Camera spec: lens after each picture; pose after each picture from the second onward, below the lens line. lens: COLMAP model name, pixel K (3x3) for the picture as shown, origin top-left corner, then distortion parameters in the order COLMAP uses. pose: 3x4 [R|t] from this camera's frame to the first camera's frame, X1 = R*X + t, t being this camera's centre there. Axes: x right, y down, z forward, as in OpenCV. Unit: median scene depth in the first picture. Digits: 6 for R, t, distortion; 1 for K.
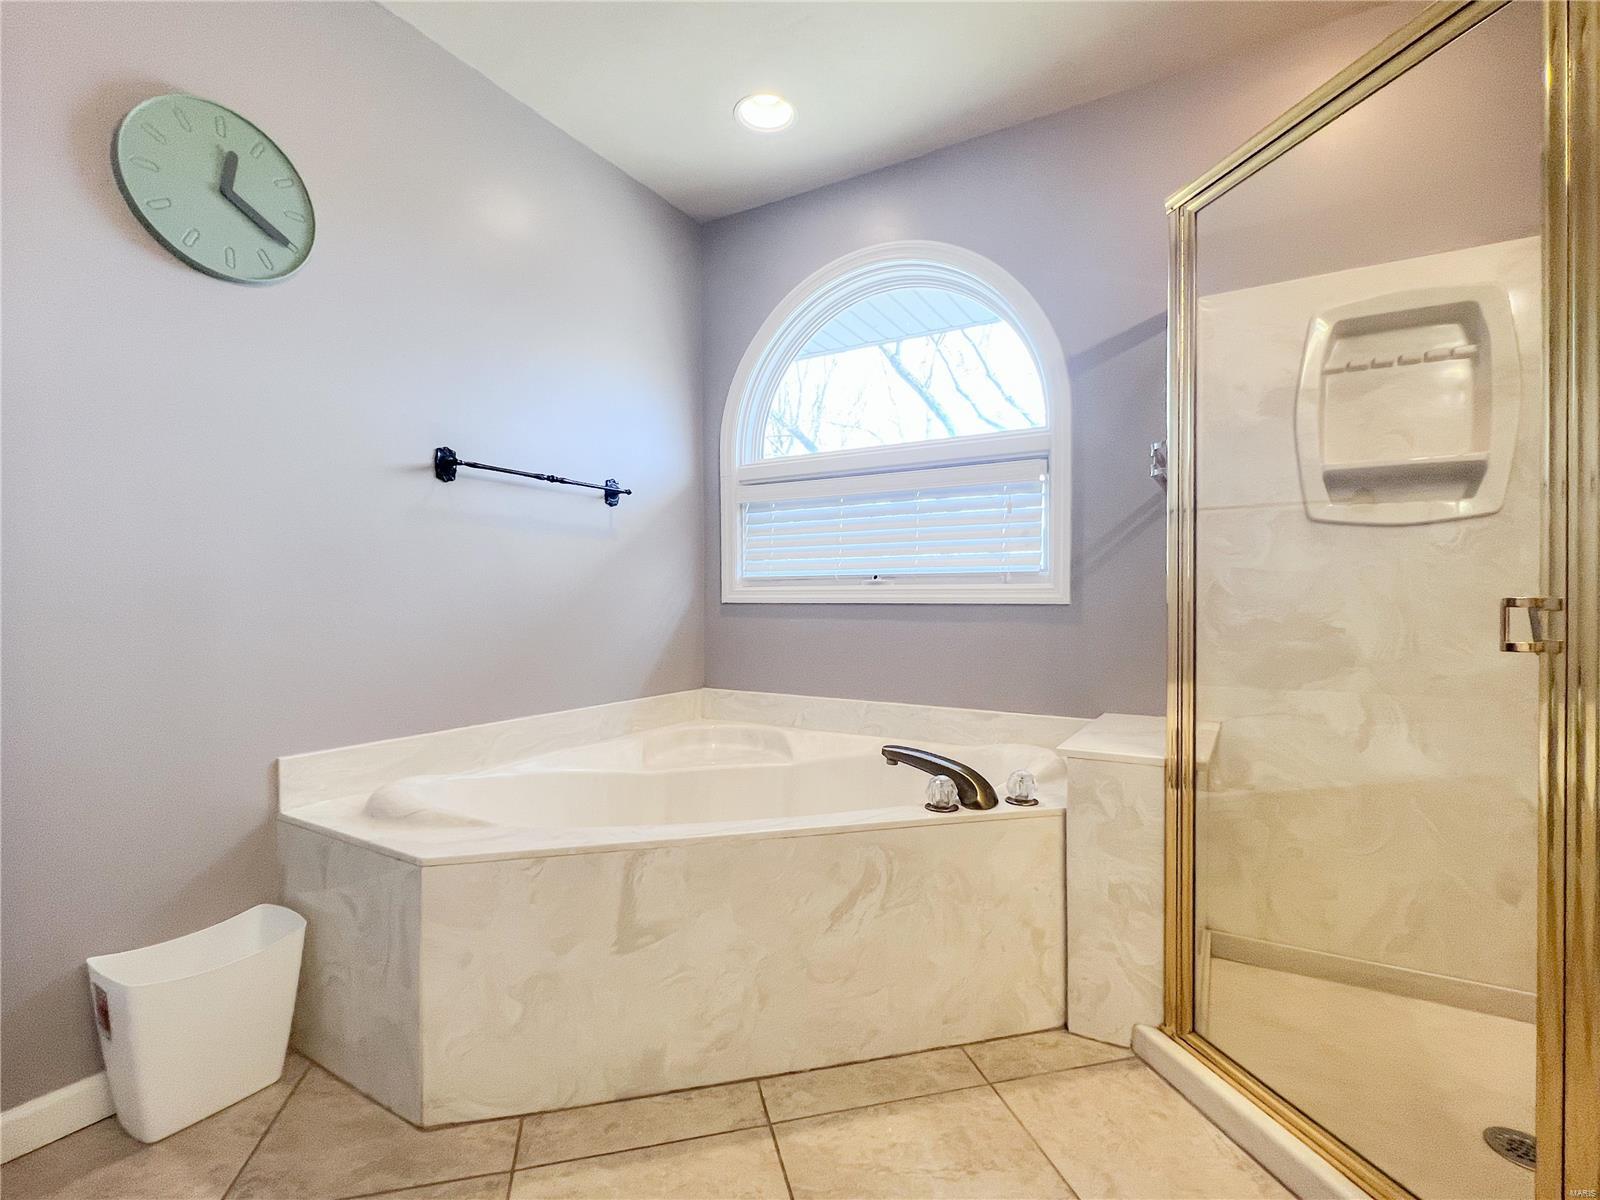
lens RADIAL K [[734.2, 0, 794.1], [0, 734.2, 605.2], [0, 0, 1]] dist [-0.005731, -0.000855]
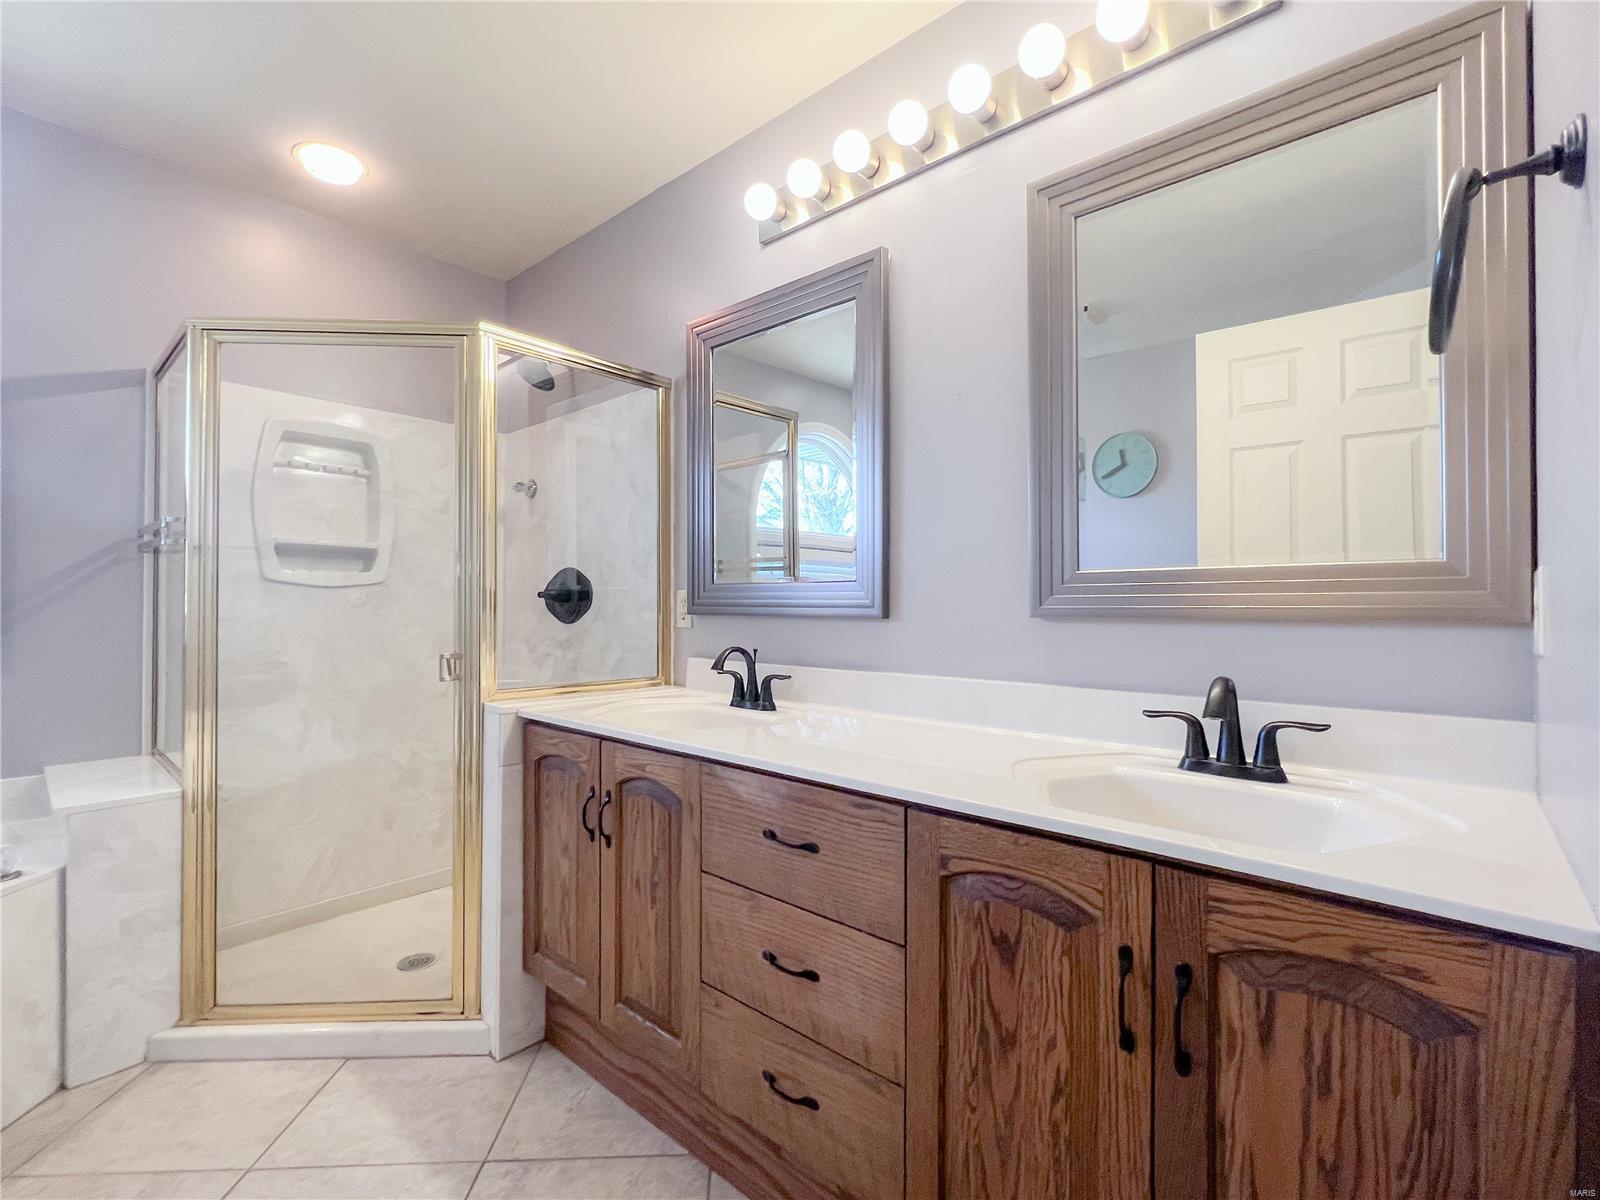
lens RADIAL K [[734.2, 0, 793.6], [0, 734.2, 601.8], [0, 0, 1]] dist [-0.005731, -0.000855]
pose [[0.173890, 0.007764, 0.984735, -0.439770], [-0.000129, 0.999969, -0.007861, -0.075083], [-0.984765, 0.001240, 0.173885, -0.148706]]
